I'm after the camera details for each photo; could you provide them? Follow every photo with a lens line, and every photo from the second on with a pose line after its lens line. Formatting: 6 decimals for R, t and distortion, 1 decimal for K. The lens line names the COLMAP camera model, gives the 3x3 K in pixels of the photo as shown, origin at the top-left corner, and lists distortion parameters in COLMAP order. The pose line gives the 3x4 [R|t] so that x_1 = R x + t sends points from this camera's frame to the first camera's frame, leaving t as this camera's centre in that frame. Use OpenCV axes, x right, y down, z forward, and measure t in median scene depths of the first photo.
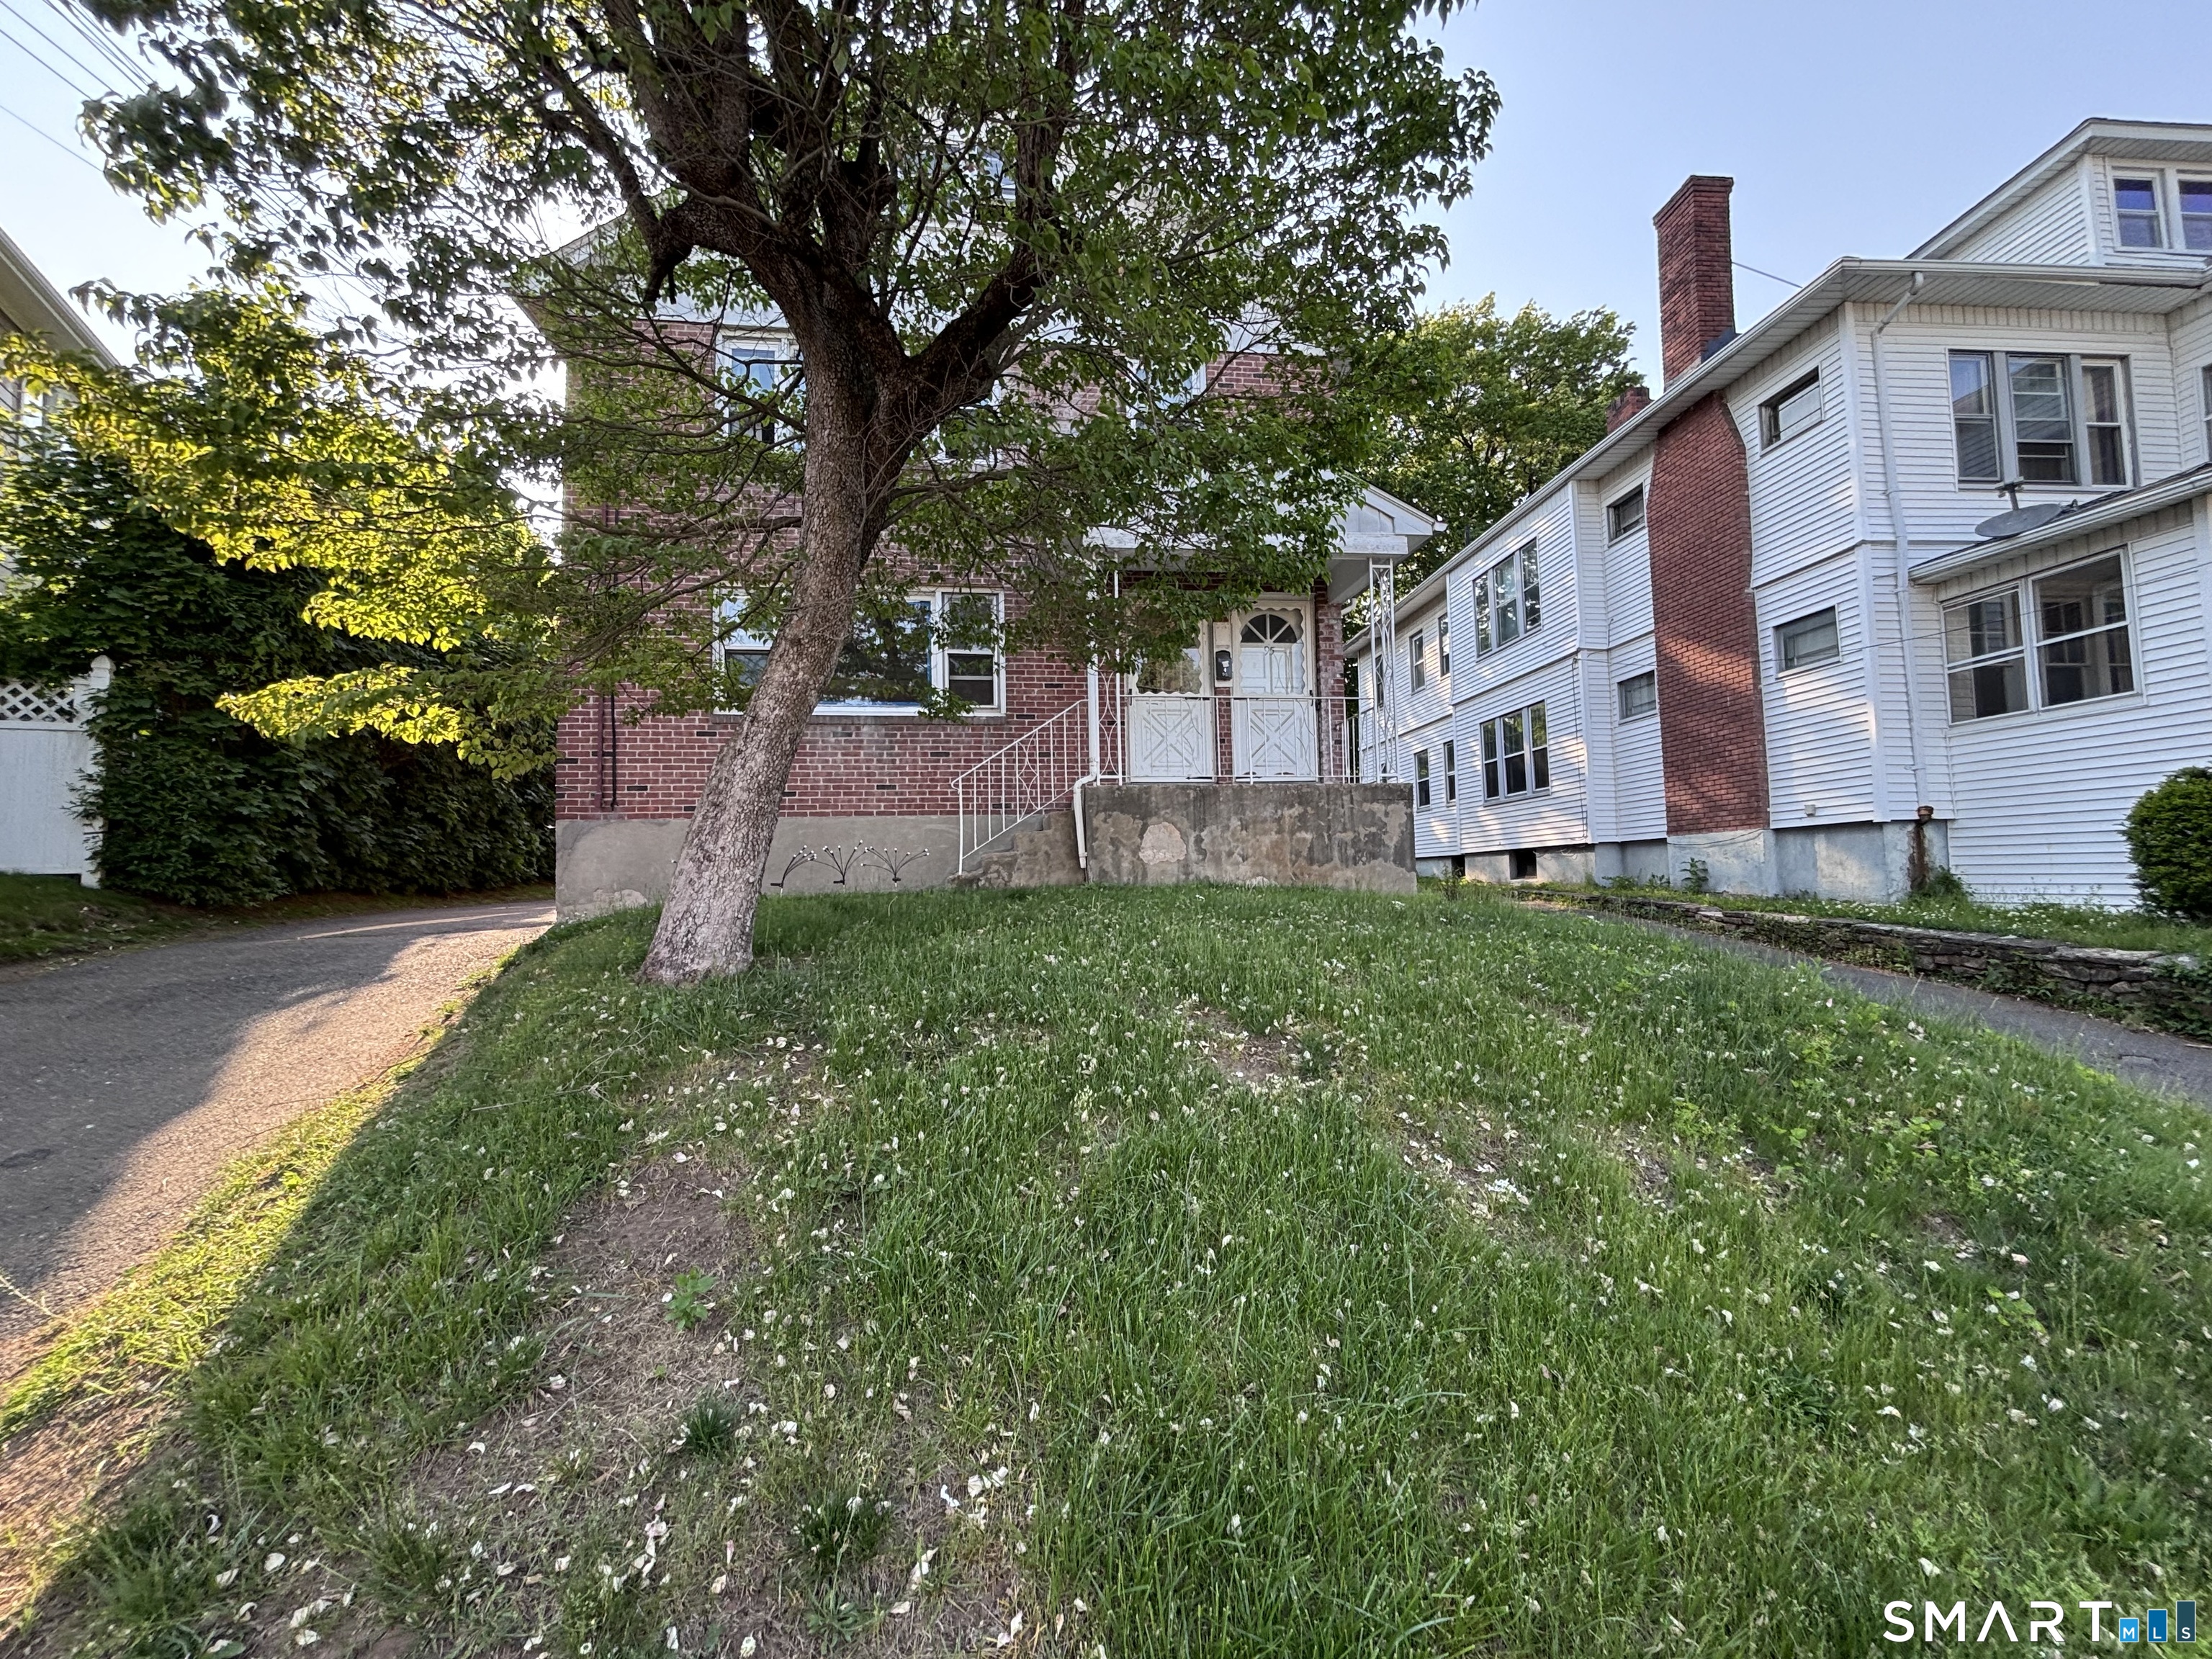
lens RADIAL K [[894.4, 0, 1112.7], [0, 894.4, 823.5], [0, 0, 1]] dist [-0.001230, -0.000961]
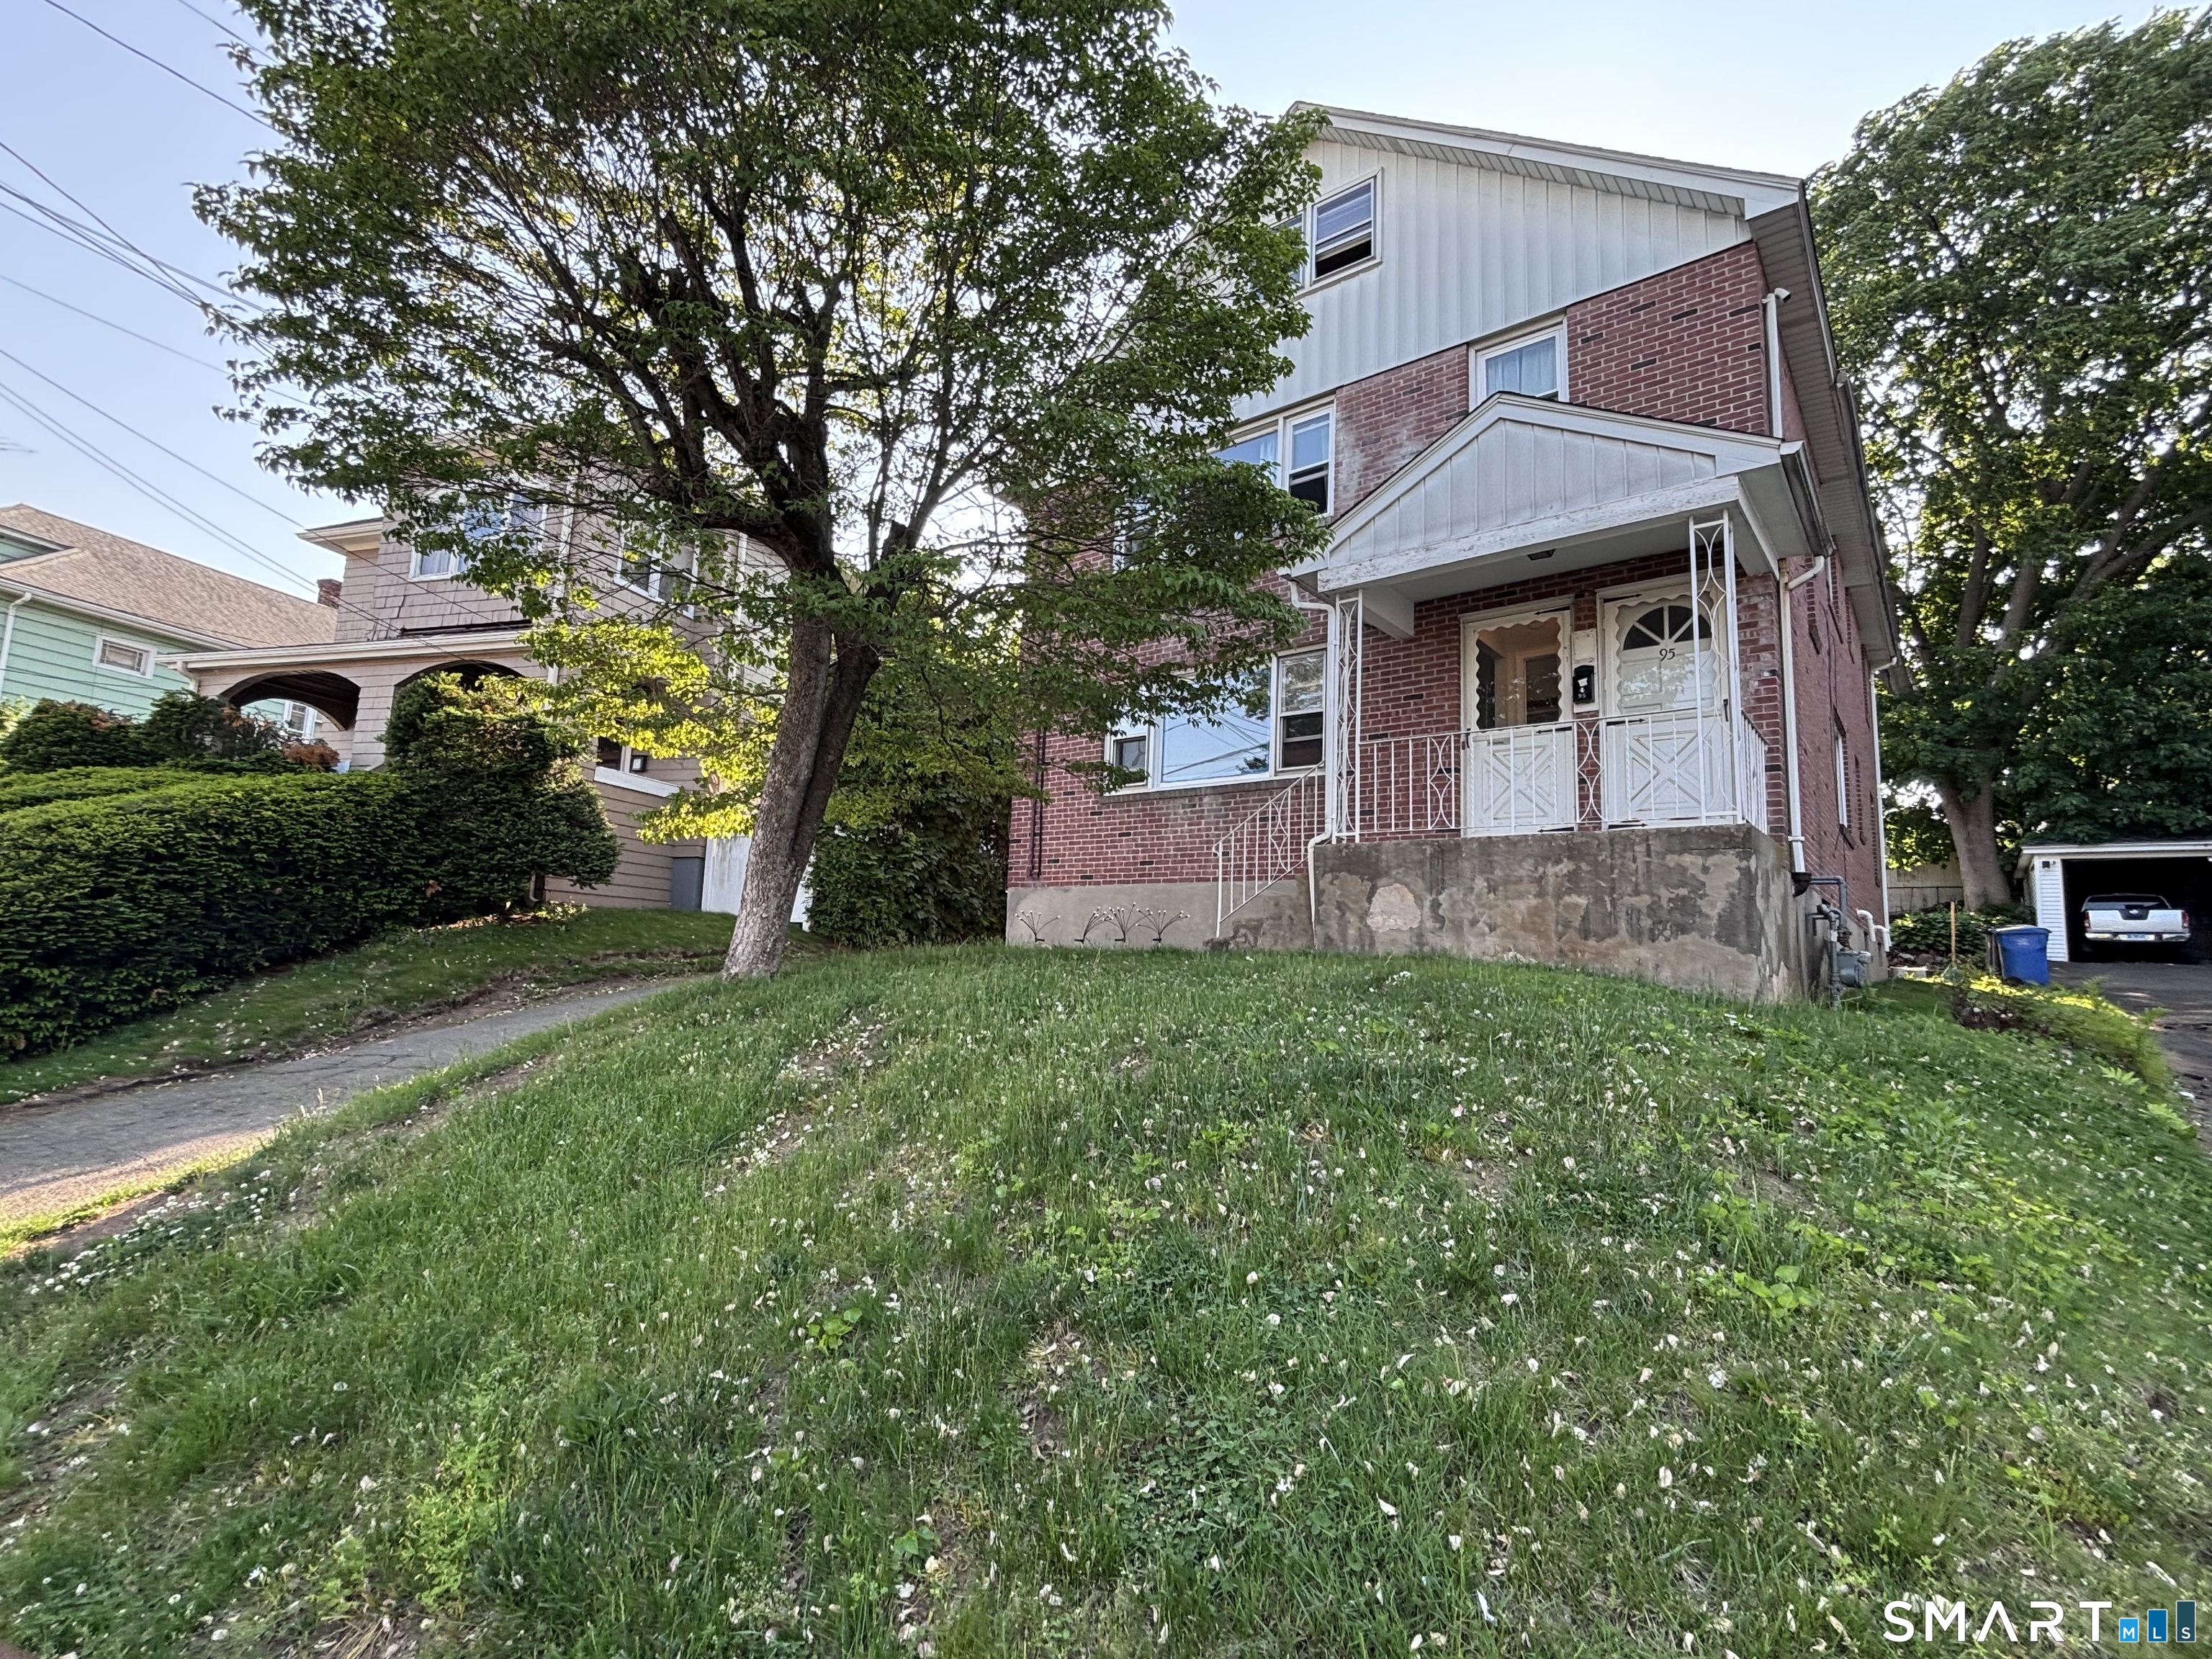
lens RADIAL K [[1019.9, 0, 1095.8], [0, 1019.9, 821.4], [0, 0, 1]] dist [-0.015994, 0.000449]
pose [[0.685081, -0.054911, -0.726395, 0.518376], [-0.000021, 0.997153, -0.075399, 0.011098], [0.728467, 0.051670, 0.683130, 0.093861]]
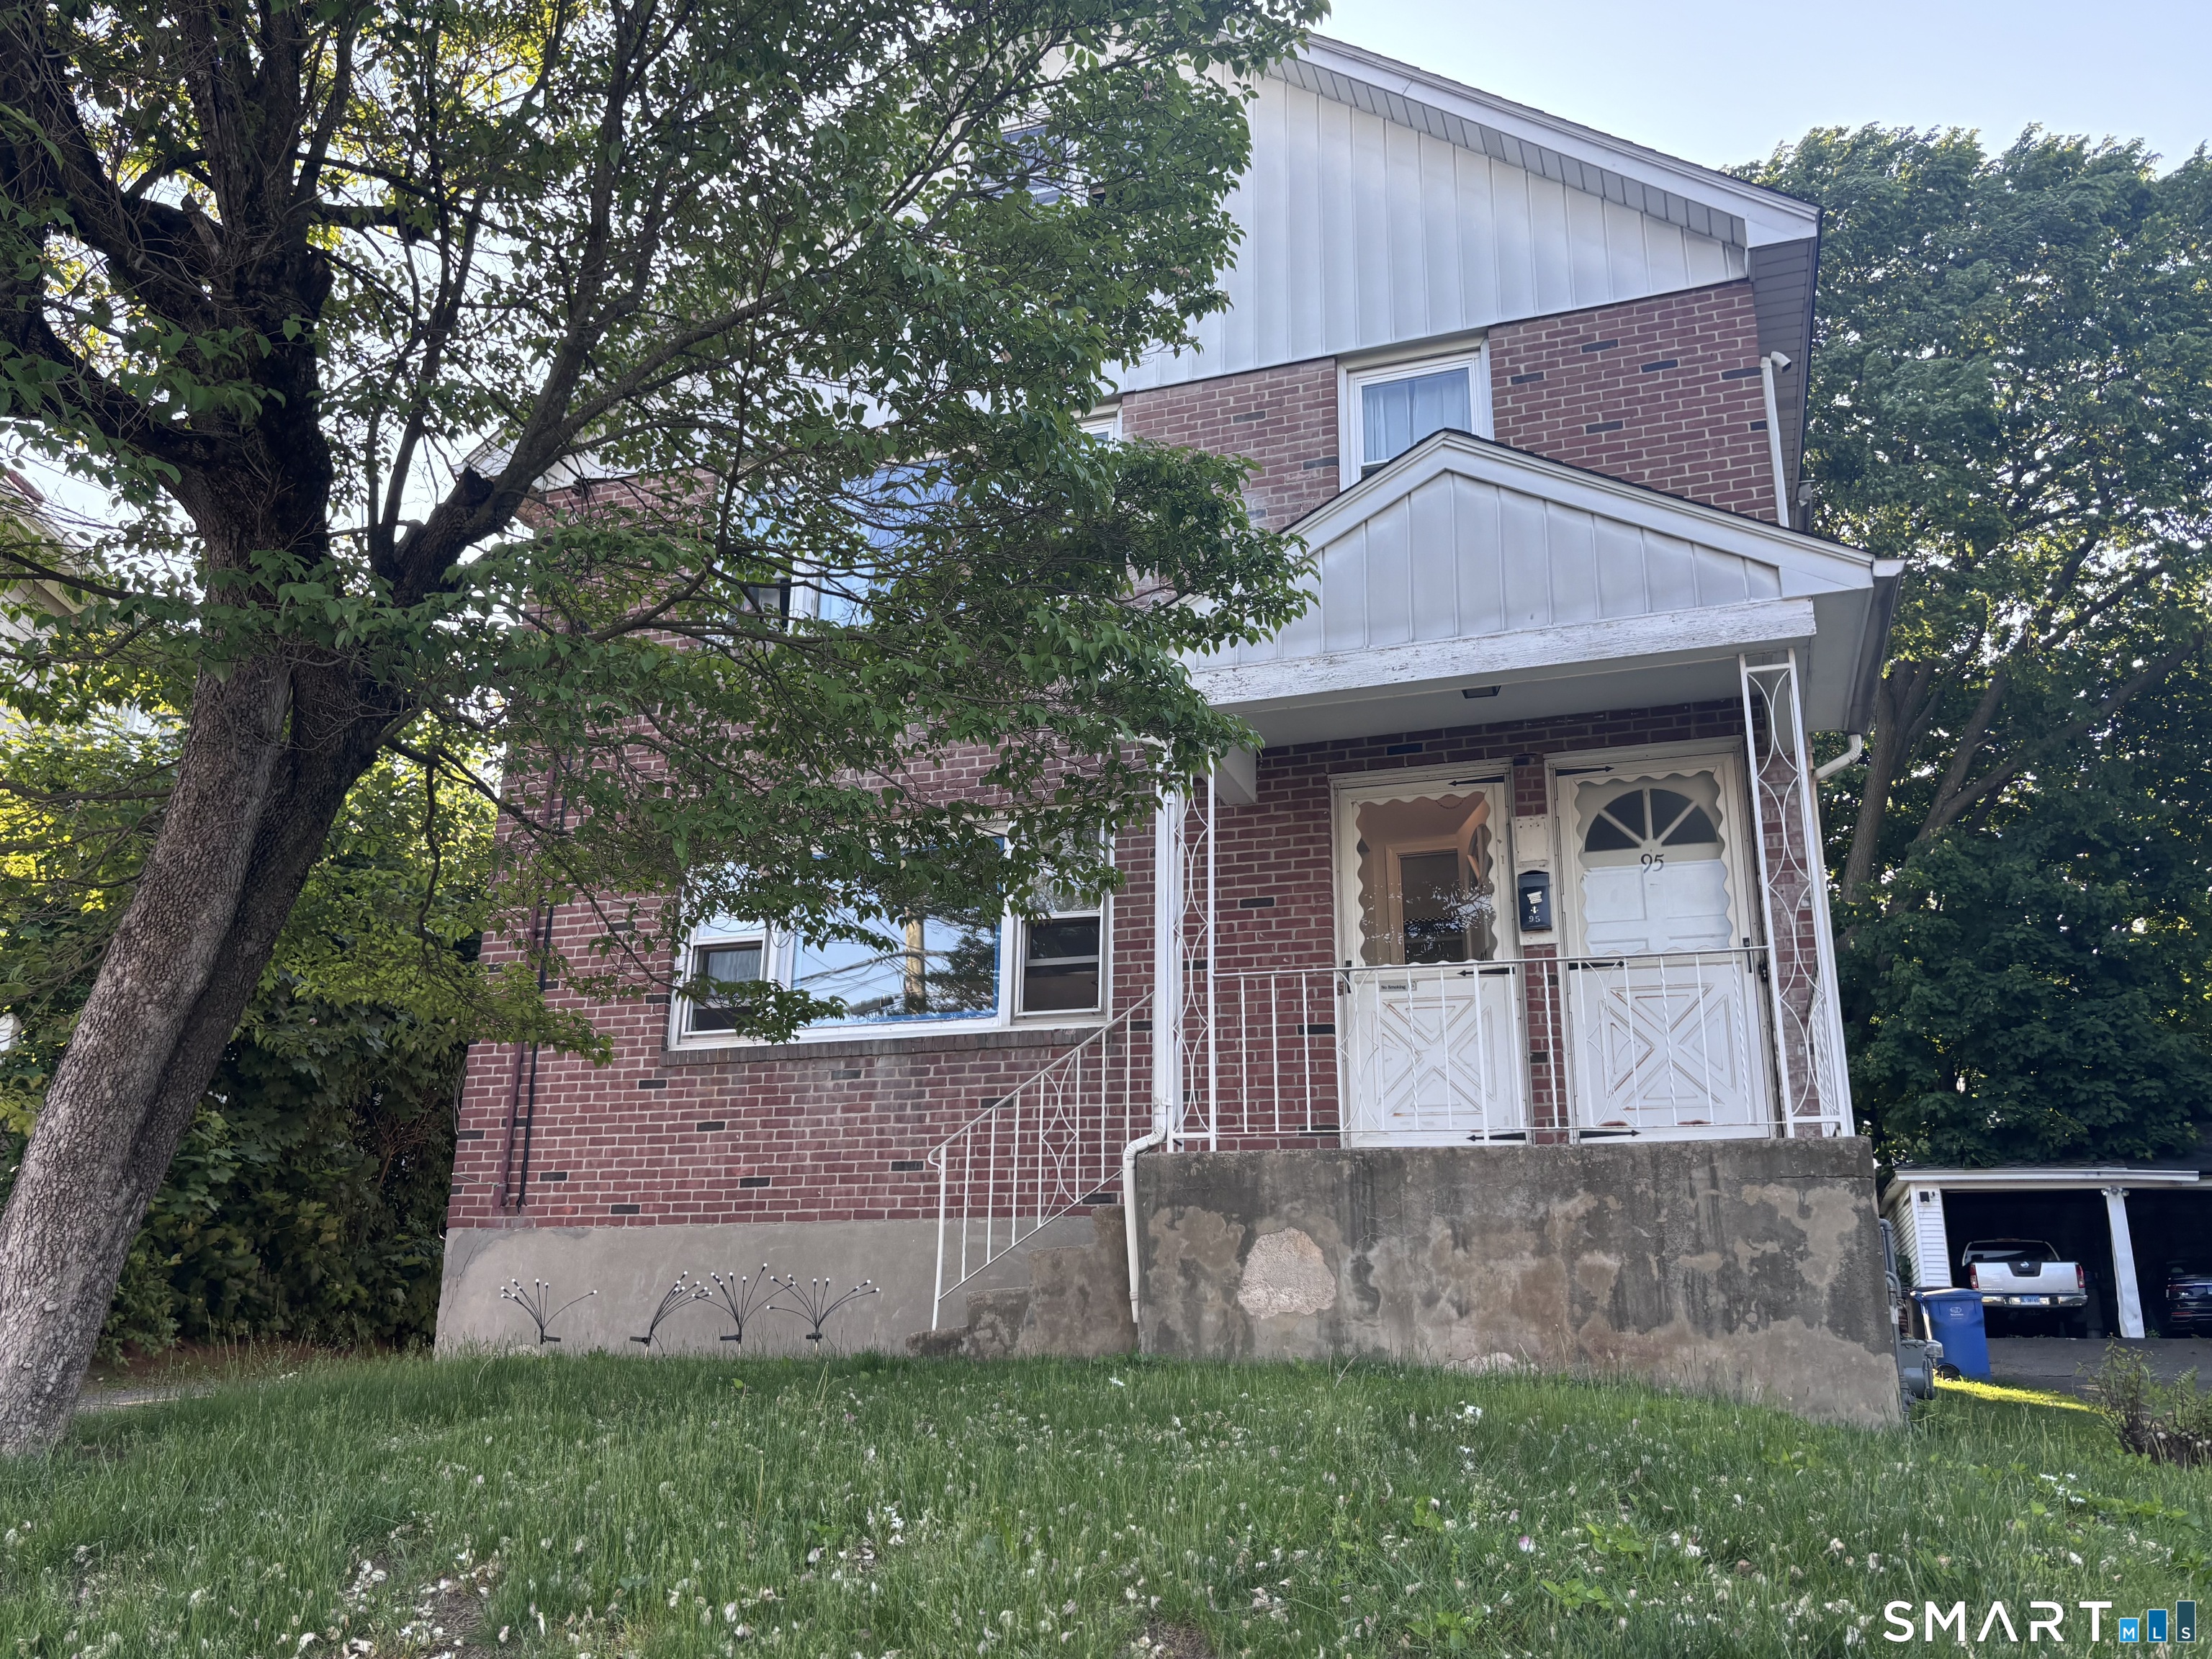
lens RADIAL K [[1705.1, 0, 1106.0], [0, 1705.1, 829.5], [0, 0, 1]] dist [0.040850, -0.061808]
pose [[0.897508, -0.102354, -0.428957, 0.350089], [-0.000275, 0.972563, -0.232641, 0.002991], [0.440999, 0.208915, 0.872854, 0.078724]]
